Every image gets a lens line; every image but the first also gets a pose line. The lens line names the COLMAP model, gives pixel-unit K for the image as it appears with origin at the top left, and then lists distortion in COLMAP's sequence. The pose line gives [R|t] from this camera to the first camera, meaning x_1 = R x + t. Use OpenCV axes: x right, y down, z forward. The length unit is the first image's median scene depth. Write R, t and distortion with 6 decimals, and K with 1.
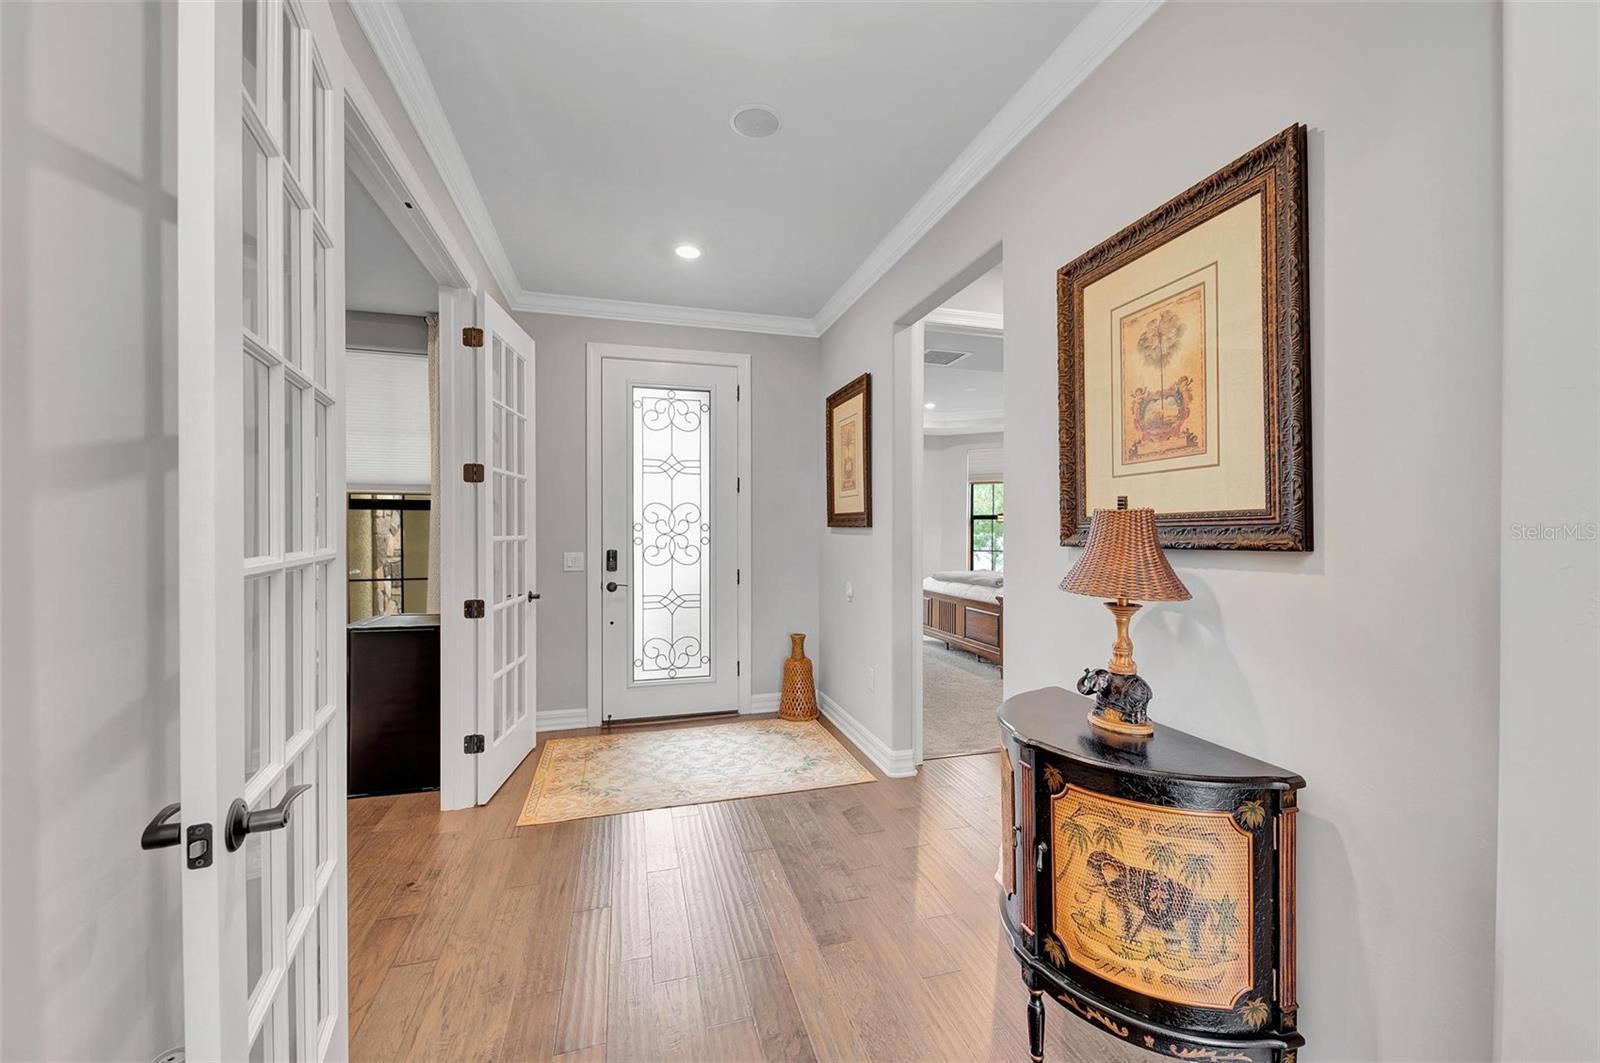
lens RADIAL K [[618.1, 0, 787.8], [0, 618.1, 531.3], [0, 0, 1]] dist [0.010587, -0.005182]
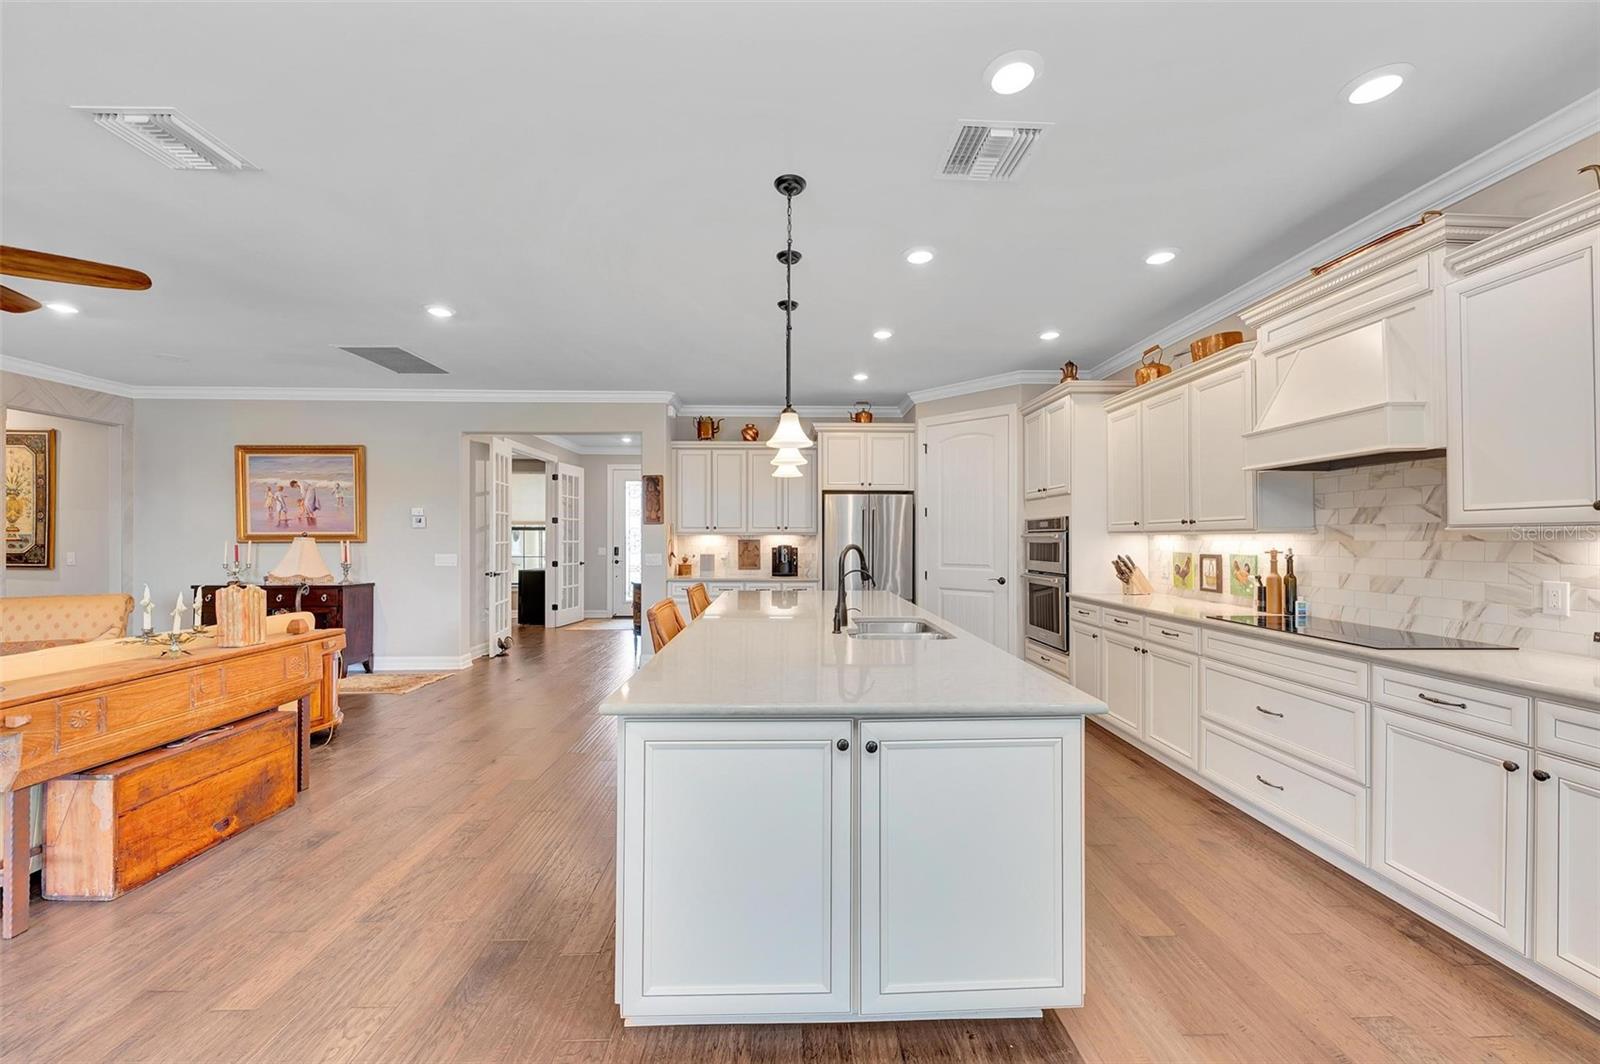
lens RADIAL K [[618.1, 0, 799.2], [0, 618.1, 536.3], [0, 0, 1]] dist [0.010587, -0.005182]
pose [[0.970109, -0.002854, -0.242652, 1.259639], [0.000154, 0.999938, -0.011148, 0.018506], [0.242669, 0.010778, 0.970049, -1.505986]]
